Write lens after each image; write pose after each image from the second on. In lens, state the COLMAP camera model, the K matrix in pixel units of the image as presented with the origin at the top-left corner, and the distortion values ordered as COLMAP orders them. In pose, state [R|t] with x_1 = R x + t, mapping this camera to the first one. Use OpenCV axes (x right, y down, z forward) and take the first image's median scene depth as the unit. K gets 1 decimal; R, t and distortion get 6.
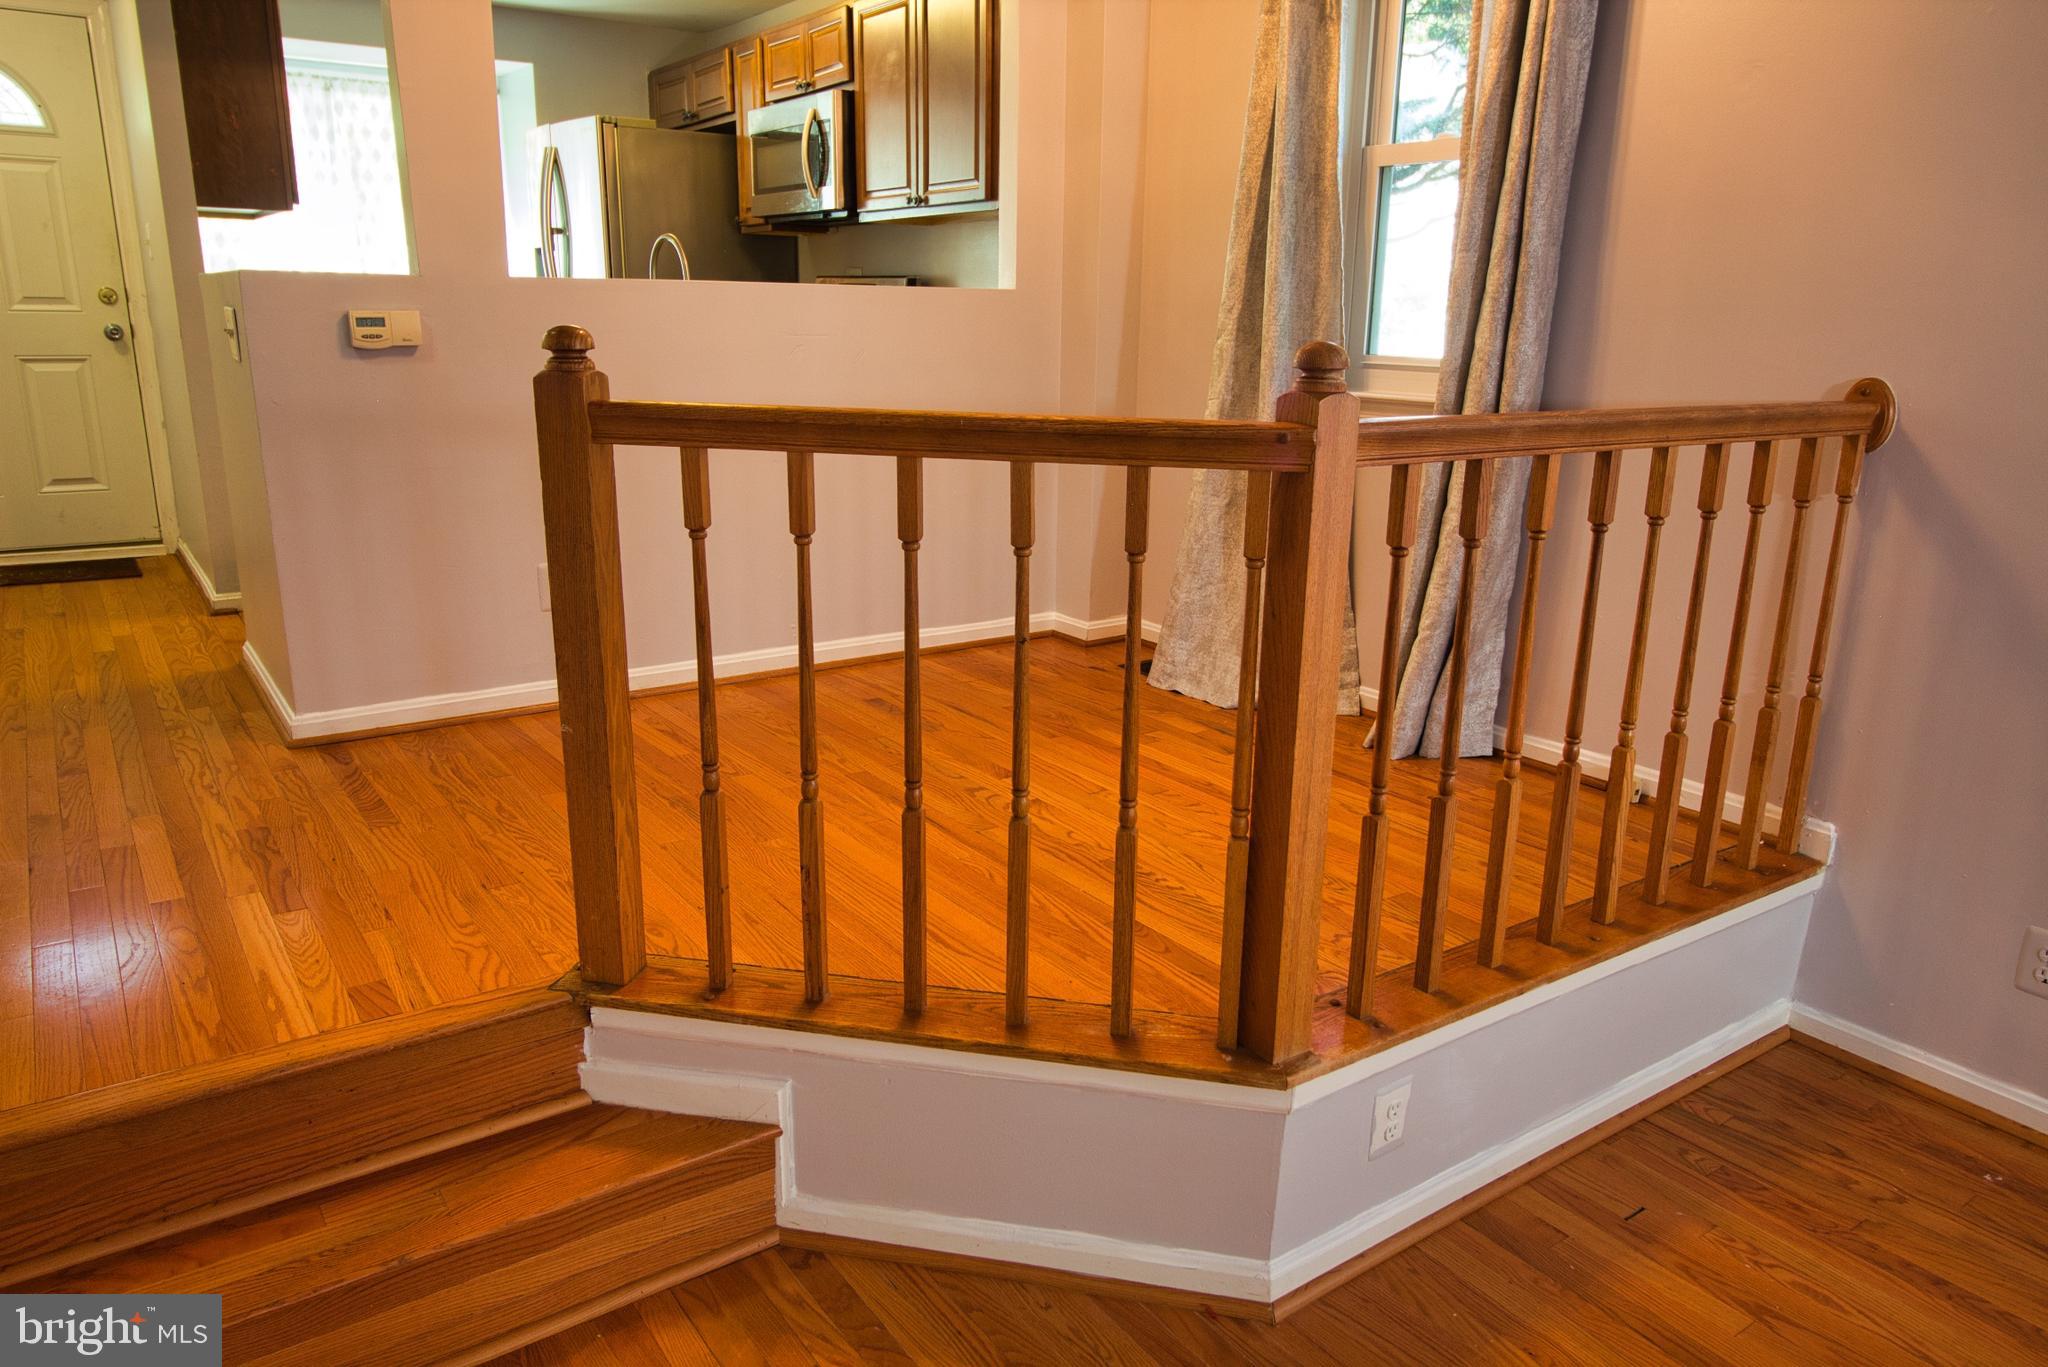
lens RADIAL K [[1340.1, 0, 1024.0], [0, 1340.1, 683.5], [0, 0, 1]] dist [-0.003177, -0.003045]
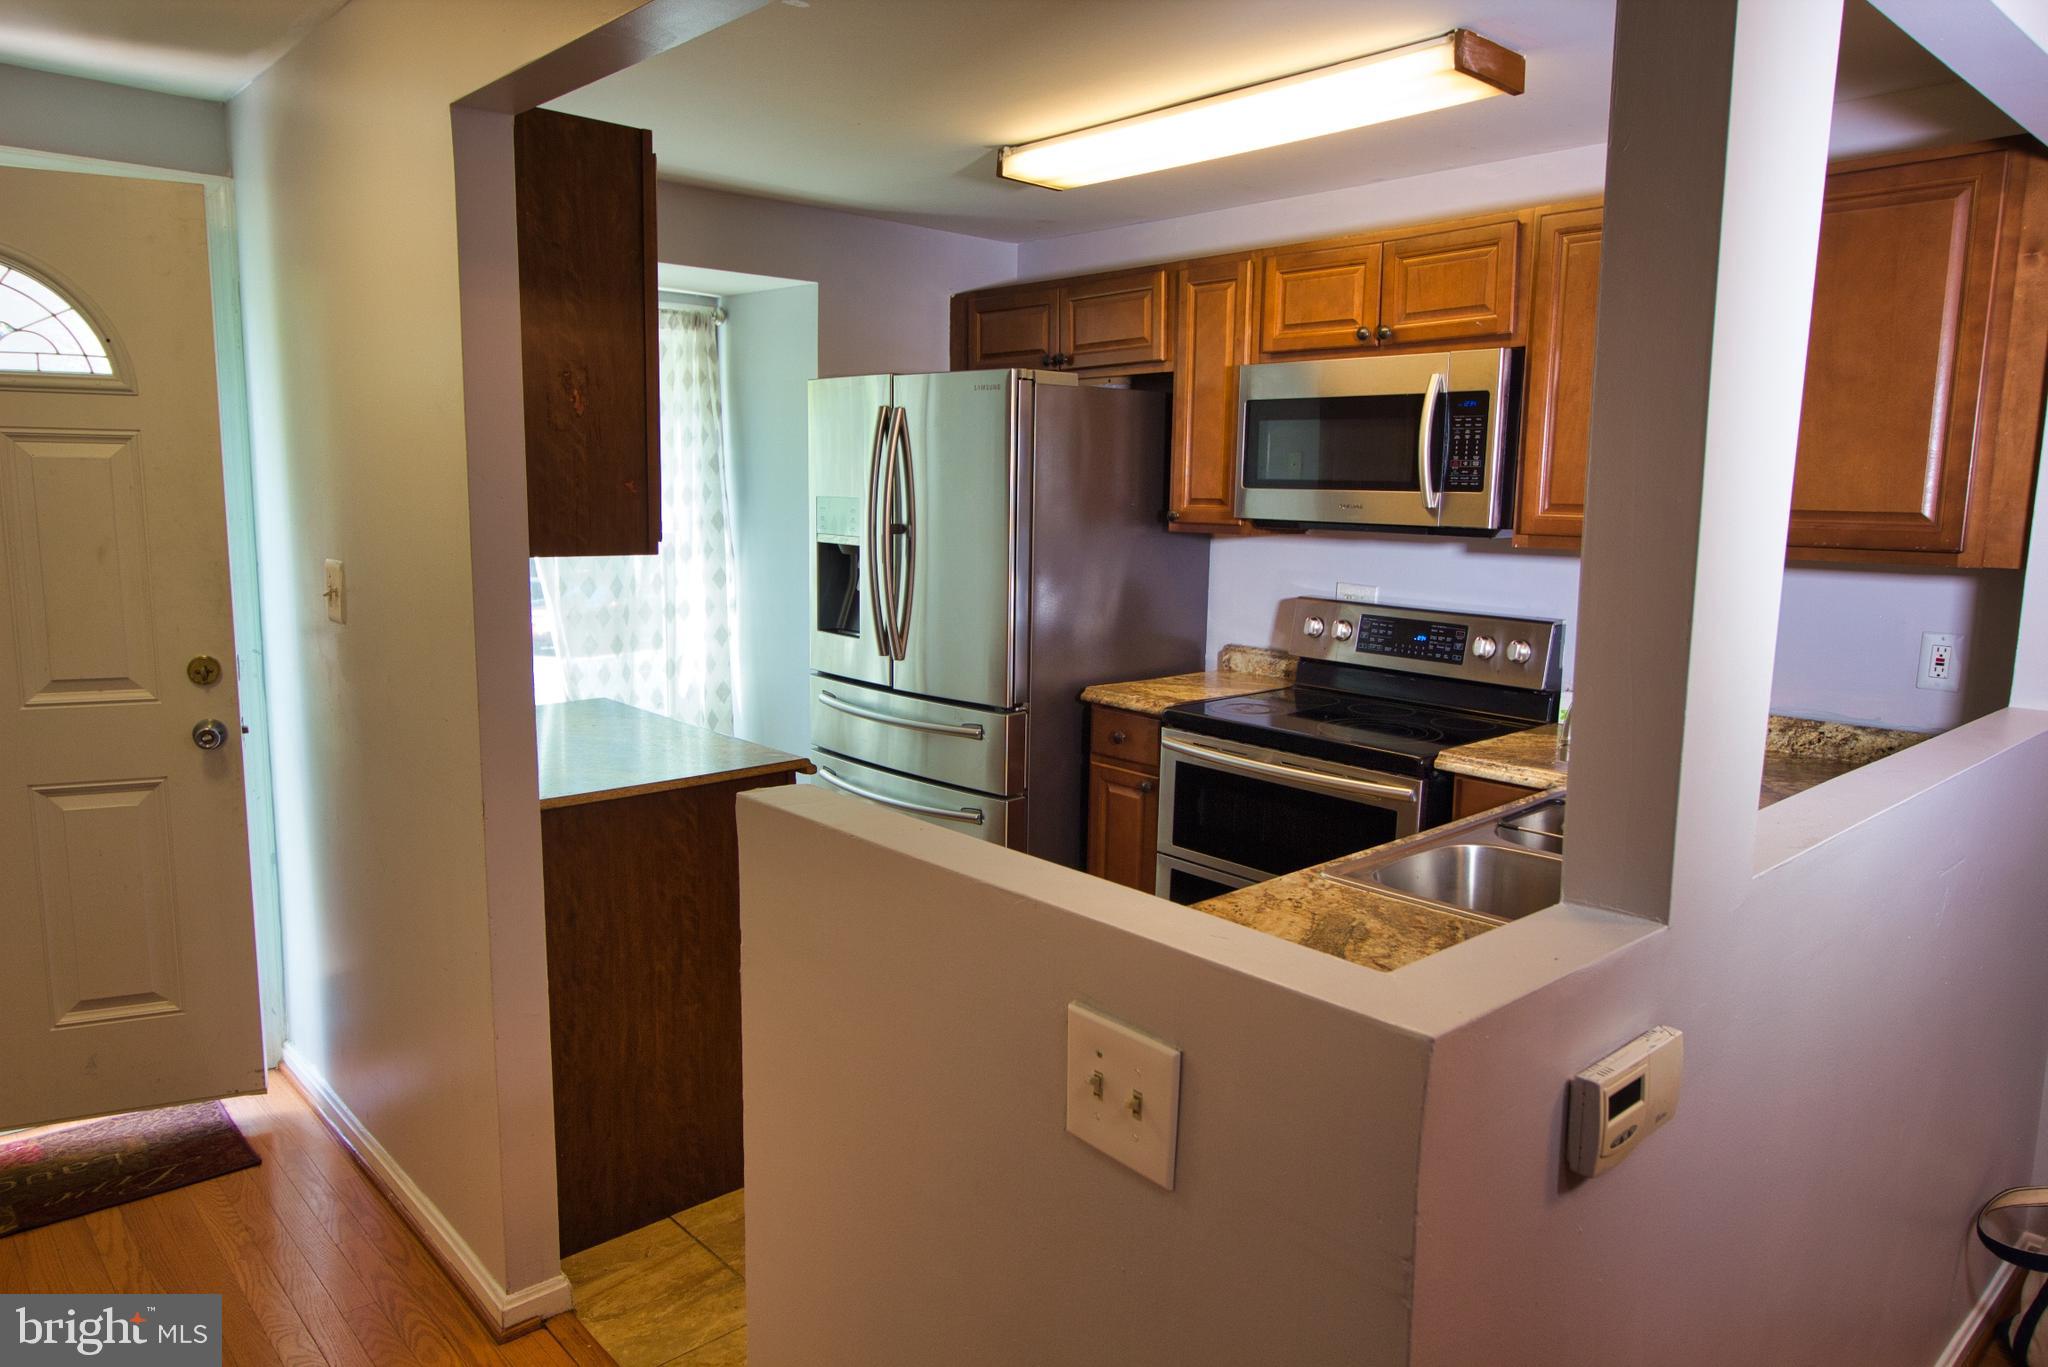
lens RADIAL K [[1340.1, 0, 1024.0], [0, 1340.1, 683.5], [0, 0, 1]] dist [-0.003177, -0.003045]
pose [[0.987176, -0.012487, 0.159147, -0.448085], [0.029609, 0.993960, -0.105672, -0.219762], [-0.156866, 0.109029, 0.981583, 0.408477]]
